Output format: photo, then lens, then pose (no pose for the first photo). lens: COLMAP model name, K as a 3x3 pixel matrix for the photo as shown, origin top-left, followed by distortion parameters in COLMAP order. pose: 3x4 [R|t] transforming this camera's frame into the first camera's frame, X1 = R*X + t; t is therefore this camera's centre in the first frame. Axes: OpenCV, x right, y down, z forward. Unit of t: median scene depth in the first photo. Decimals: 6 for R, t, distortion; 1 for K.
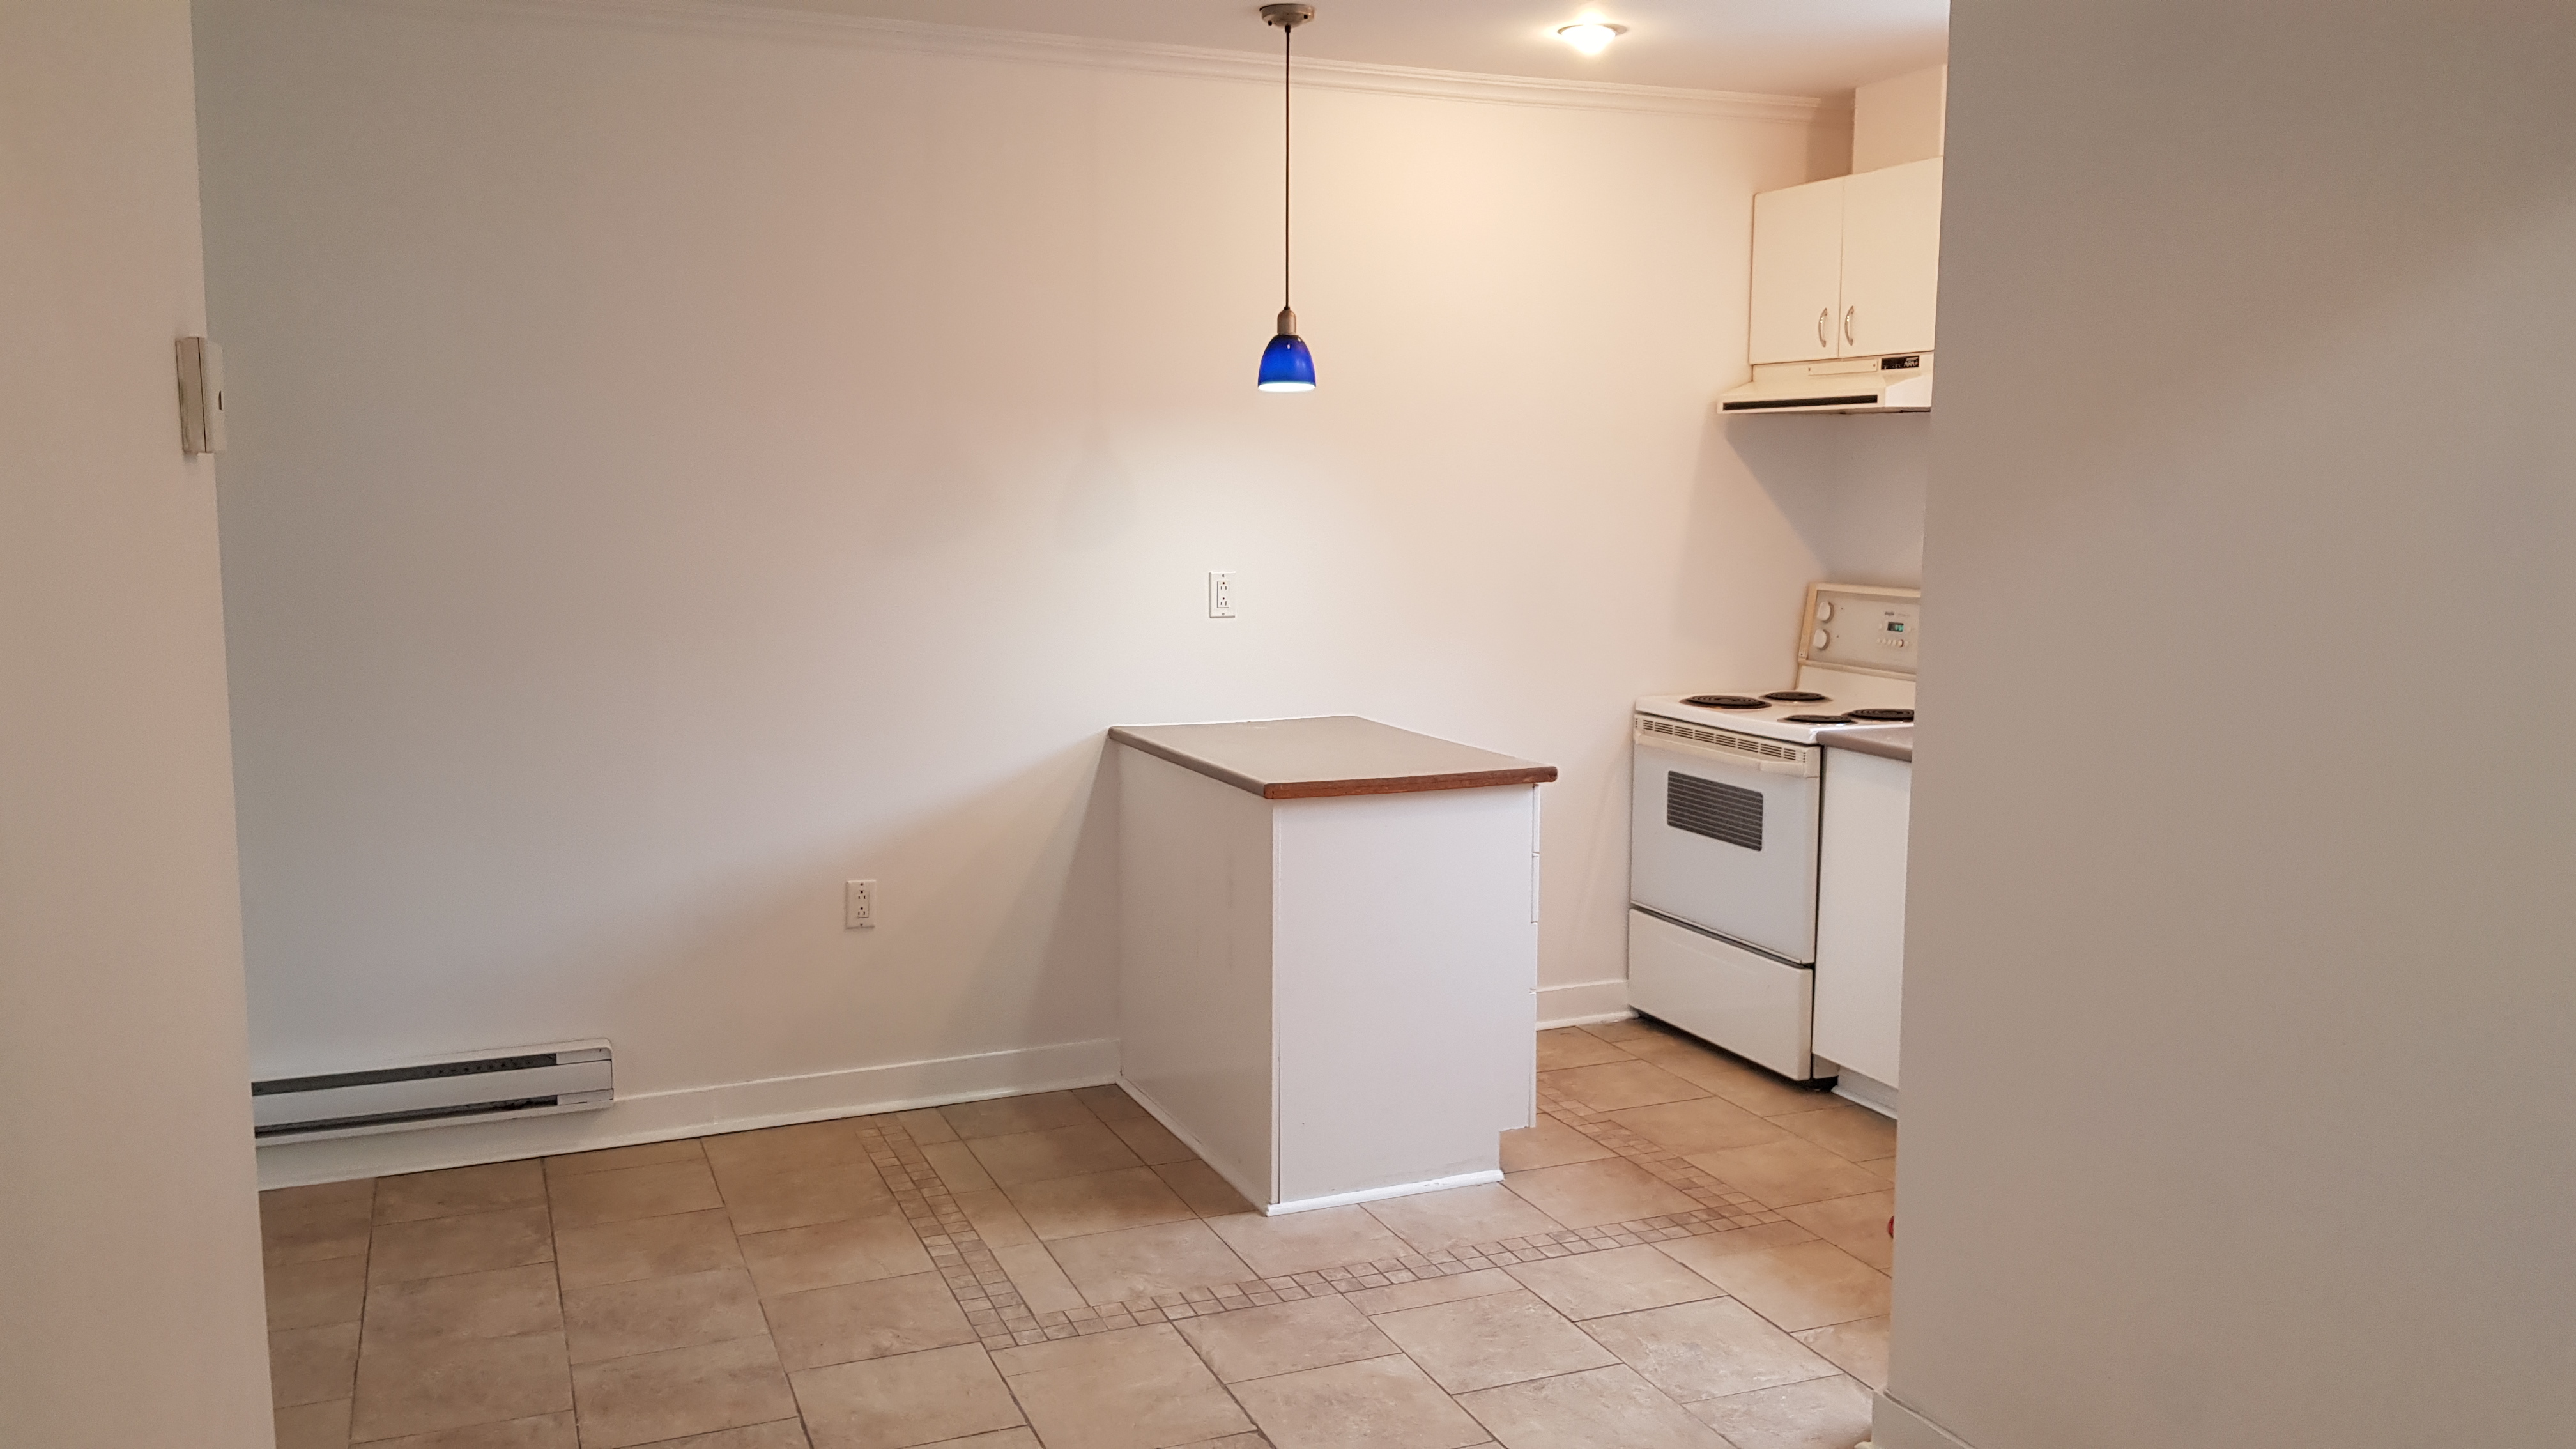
lens RADIAL K [[2019.6, 0, 1237.4], [0, 2019.6, 733.0], [0, 0, 1]] dist [0.067981, -0.093646]
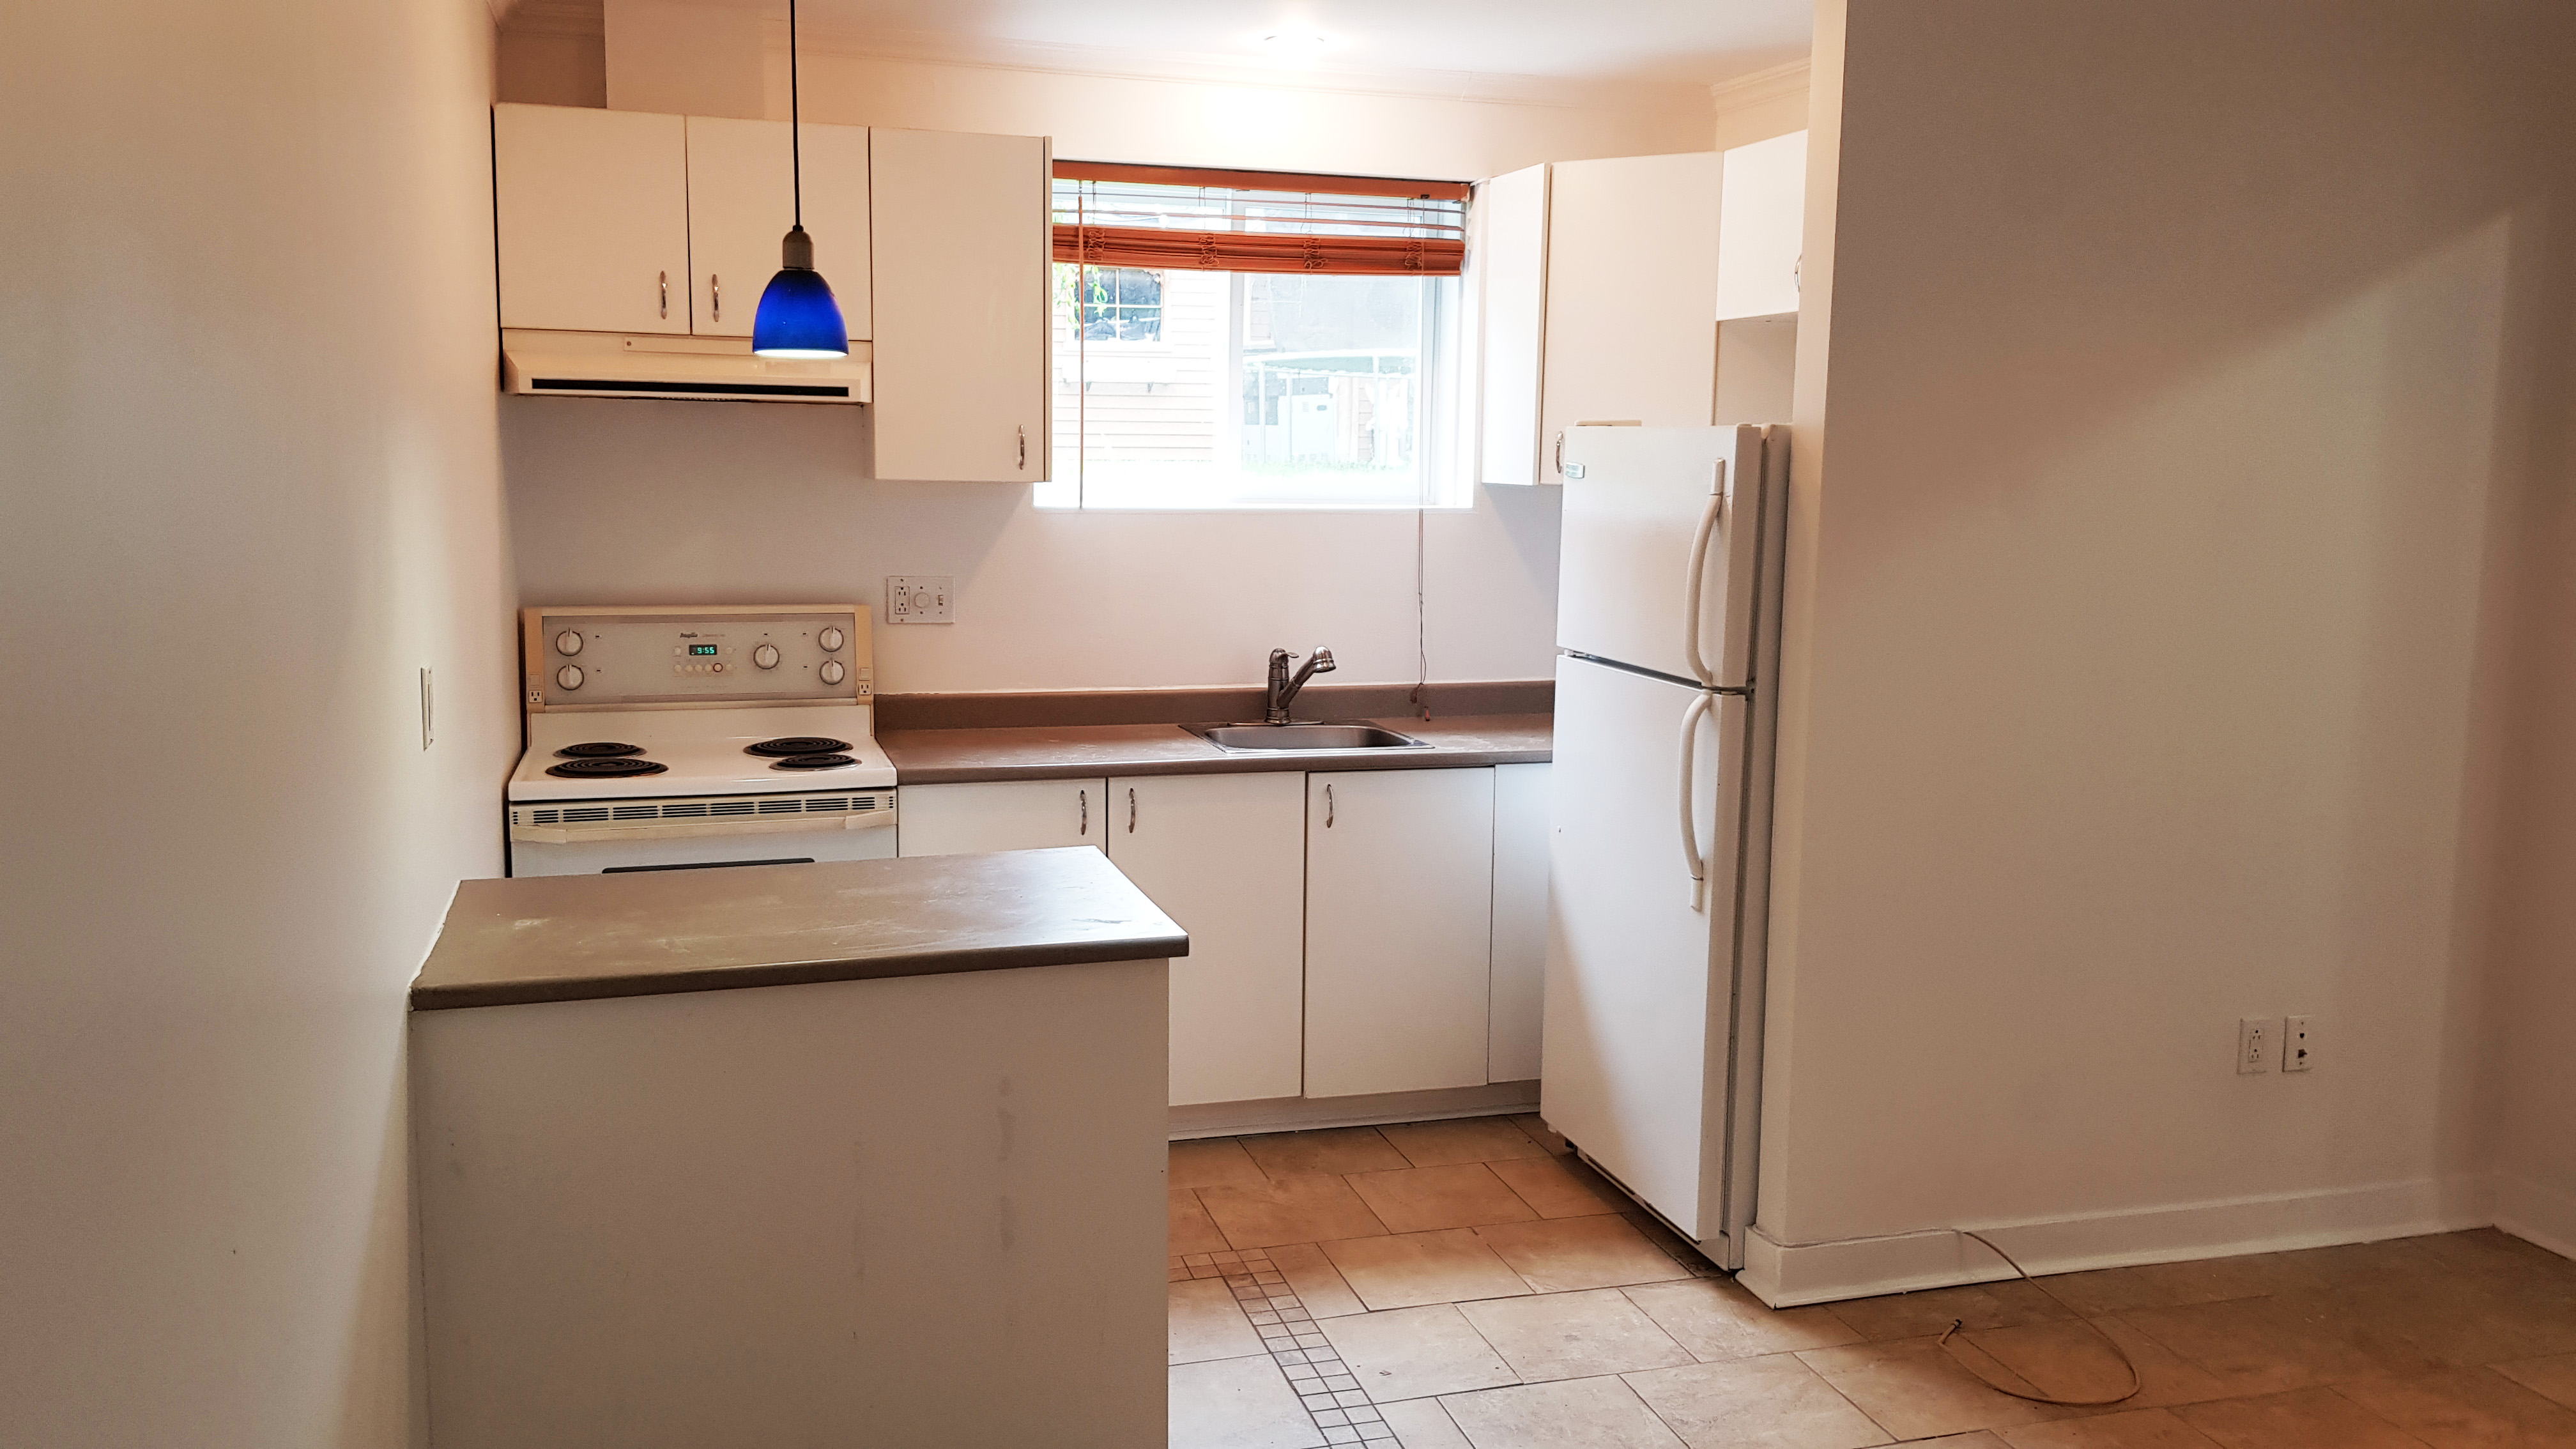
lens RADIAL K [[2019.6, 0, 1266.7], [0, 2019.6, 712.3], [0, 0, 1]] dist [0.067981, -0.093646]
pose [[0.091232, -0.131278, 0.987139, -0.577042], [0.118385, 0.985673, 0.120142, -0.114854], [-0.988768, 0.105902, 0.105466, 0.766170]]
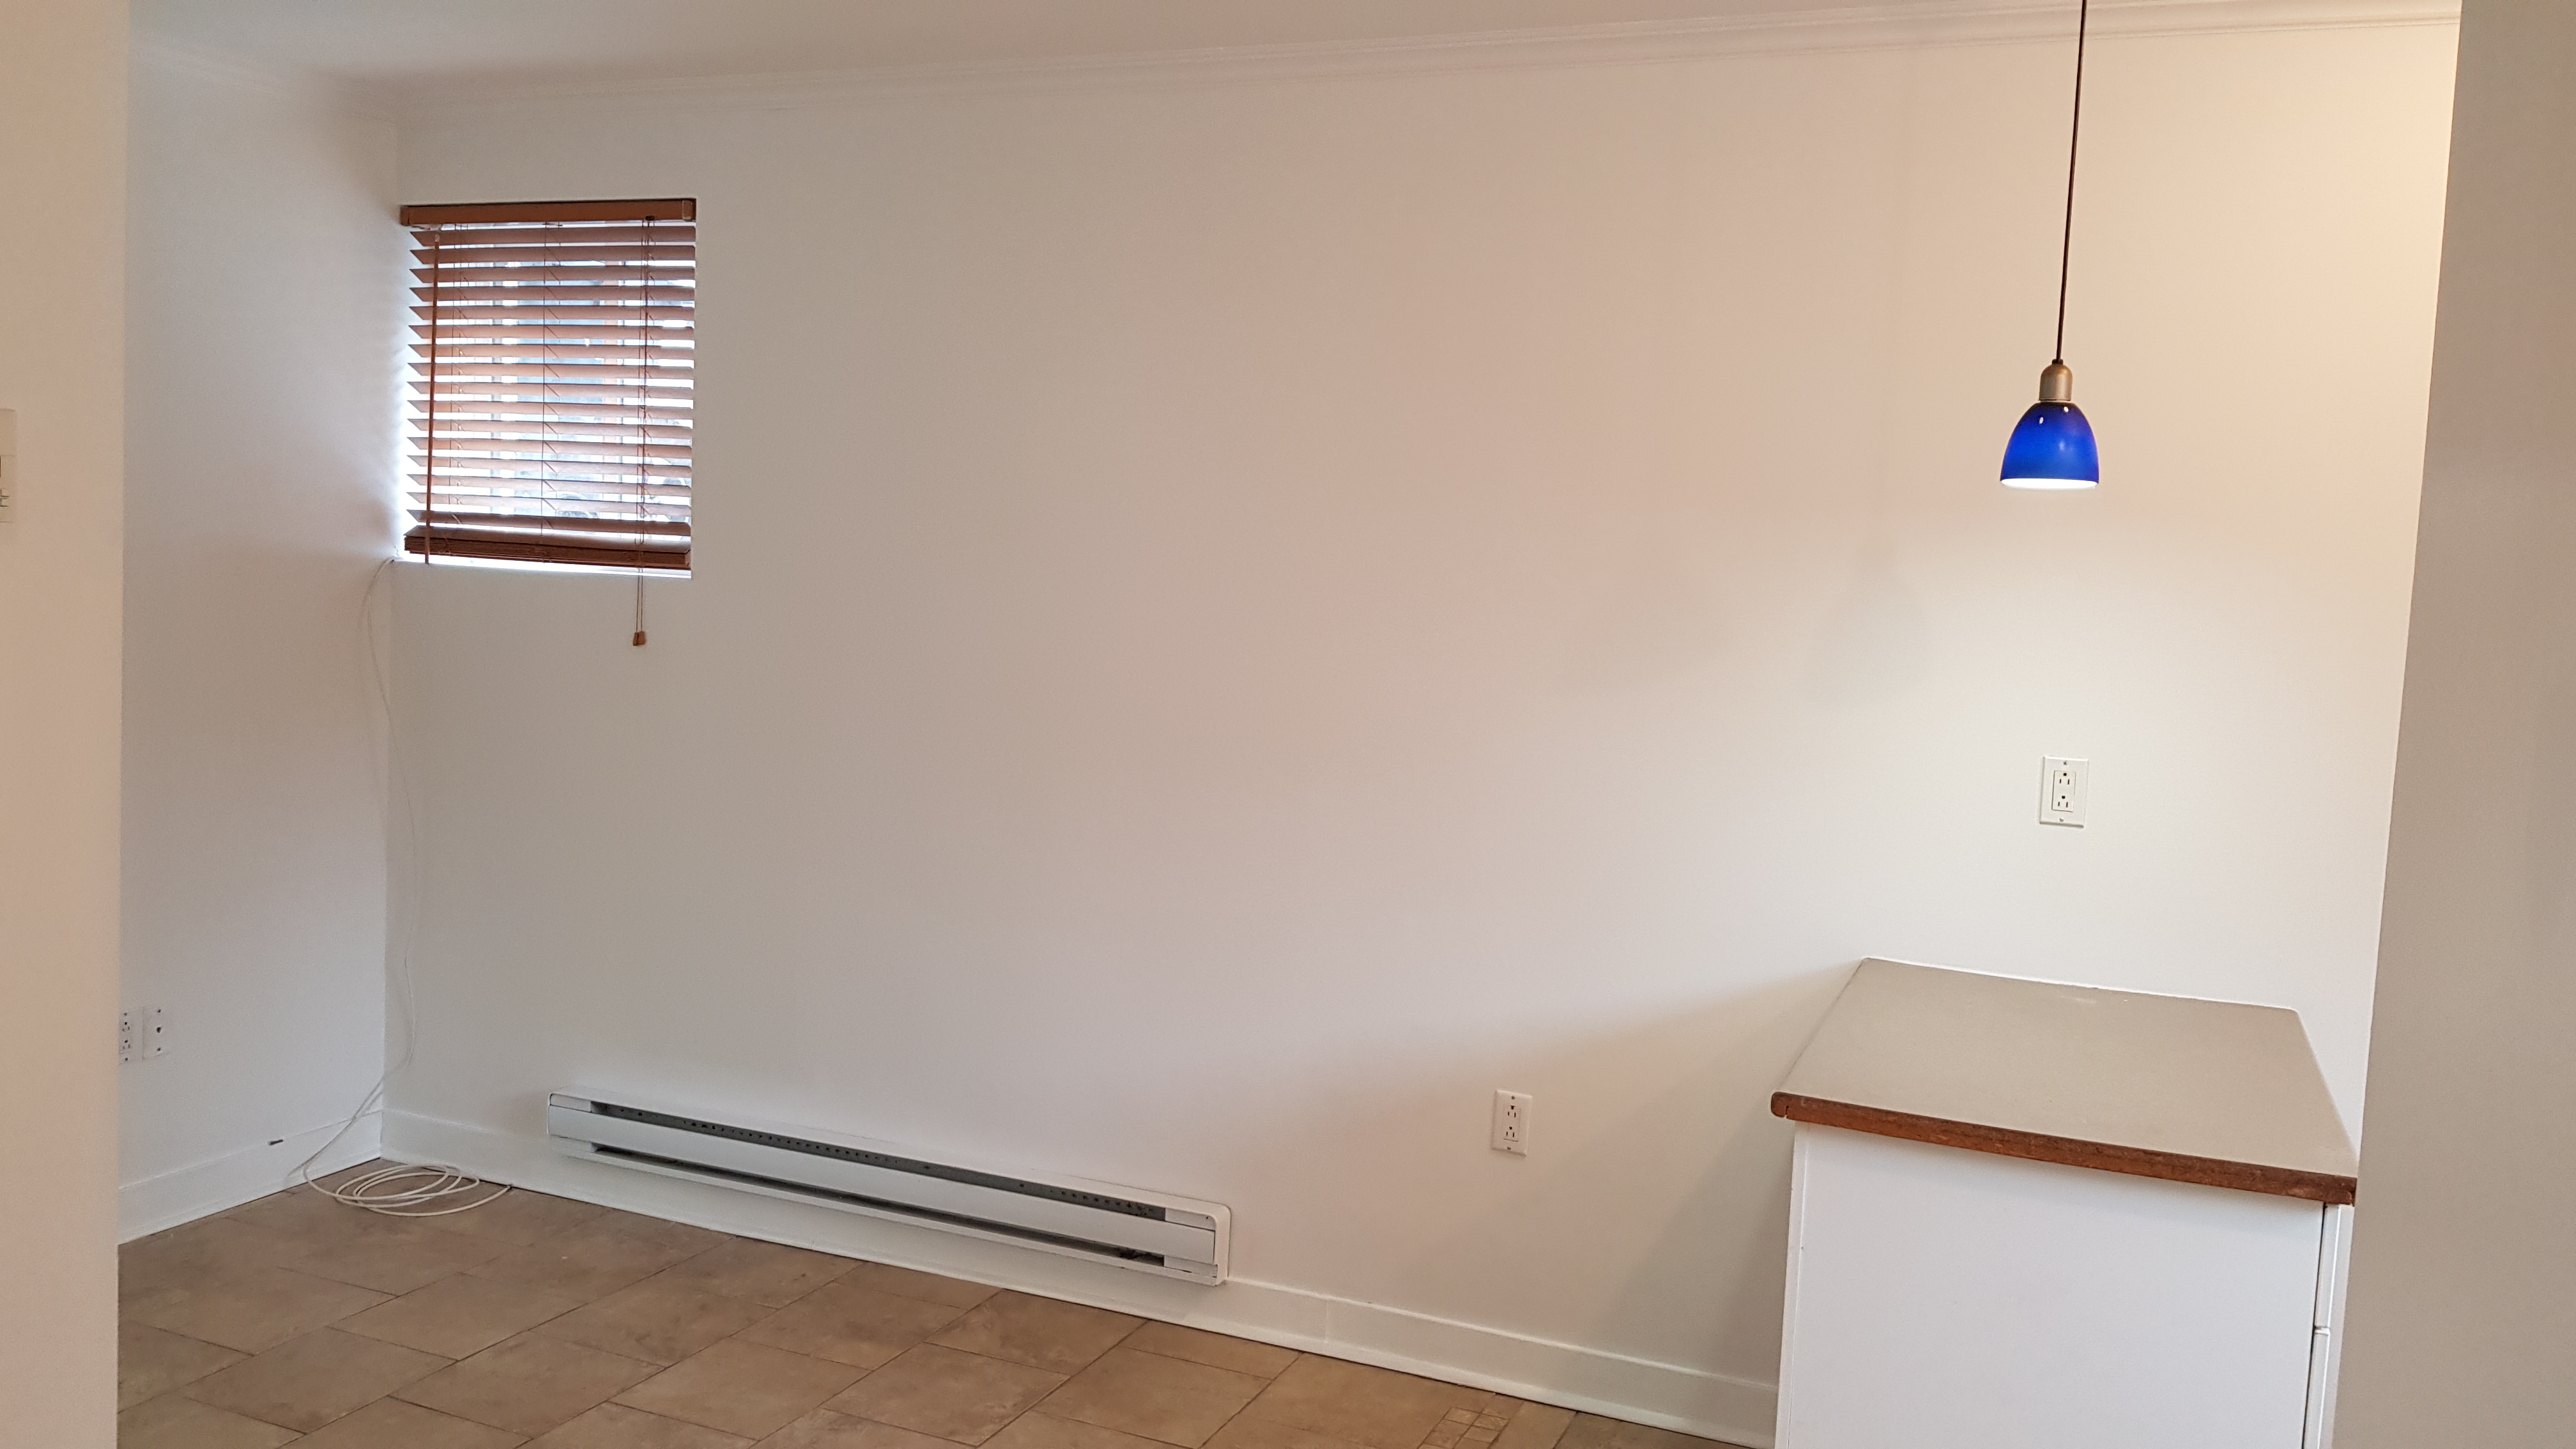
lens RADIAL K [[2019.6, 0, 1288.4], [0, 2019.6, 702.7], [0, 0, 1]] dist [0.067981, -0.093646]
pose [[0.712880, 0.090797, -0.695383, 0.293911], [-0.135624, 0.990713, -0.009678, -0.060000], [0.688046, 0.101210, 0.718574, 0.359011]]
